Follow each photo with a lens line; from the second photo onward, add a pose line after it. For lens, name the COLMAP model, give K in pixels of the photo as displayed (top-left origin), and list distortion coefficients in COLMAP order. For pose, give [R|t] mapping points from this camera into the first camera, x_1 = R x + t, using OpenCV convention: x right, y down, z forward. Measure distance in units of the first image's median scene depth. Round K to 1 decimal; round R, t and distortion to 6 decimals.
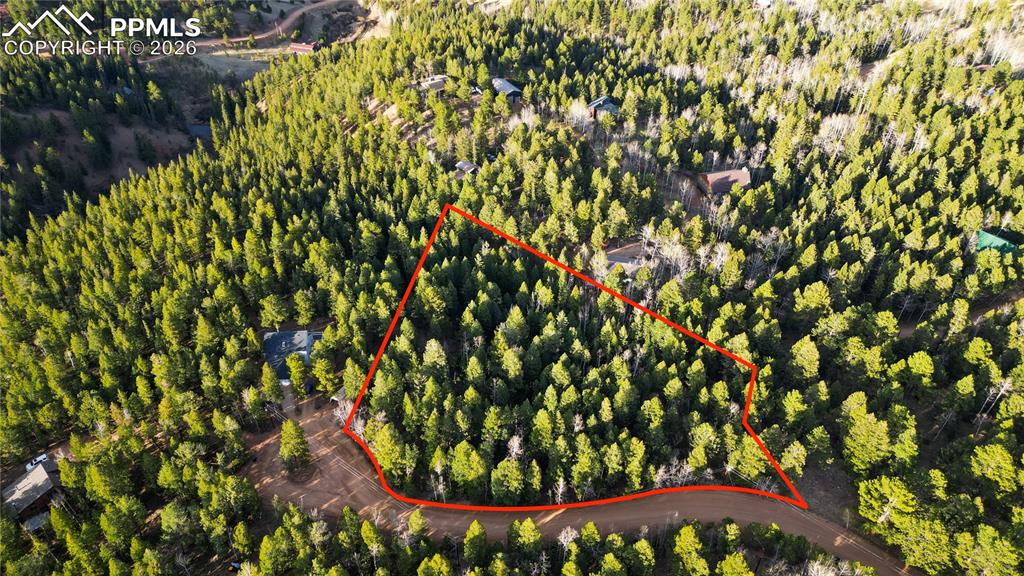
lens RADIAL K [[715.4, 0, 512.0], [0, 715.4, 288.0], [0, 0, 1]] dist [0.068892, -0.065789]
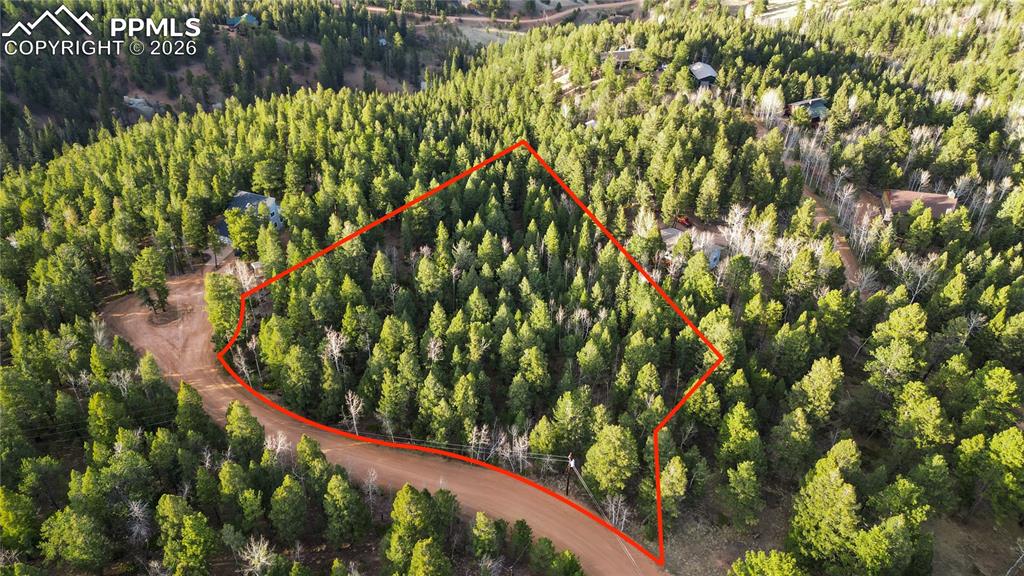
lens RADIAL K [[715.4, 0, 512.0], [0, 715.4, 288.0], [0, 0, 1]] dist [0.068892, -0.065789]
pose [[0.889957, 0.257075, -0.376682, 0.213682], [-0.280028, 0.959970, -0.006447, 0.052205], [0.359946, 0.111219, 0.926320, 0.157058]]
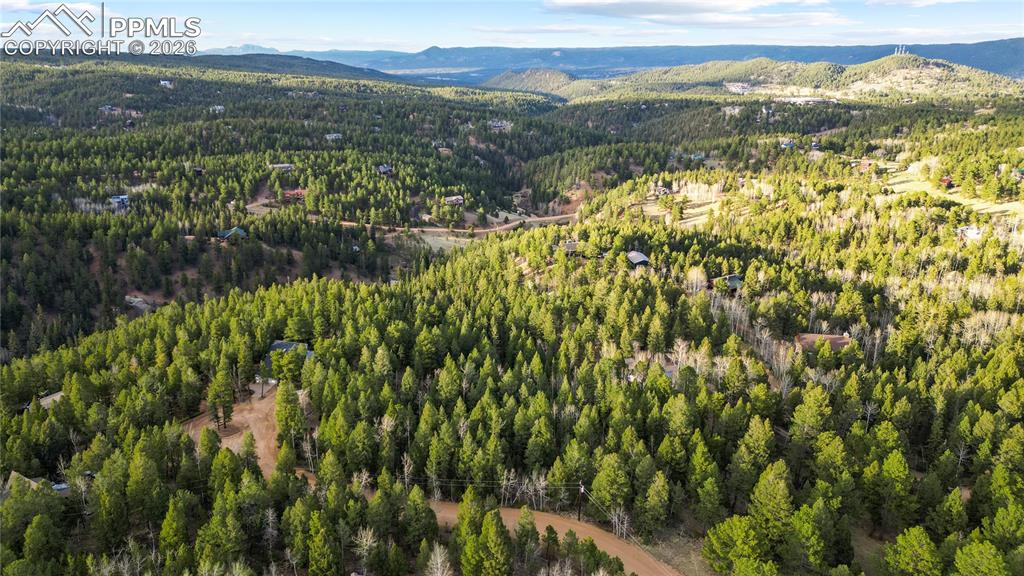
lens RADIAL K [[715.4, 0, 512.0], [0, 715.4, 288.0], [0, 0, 1]] dist [0.068892, -0.065789]
pose [[0.926366, 0.110534, -0.360040, 0.237738], [-0.228423, 0.924964, -0.303752, 0.143831], [0.299449, 0.363626, 0.882103, 0.044804]]
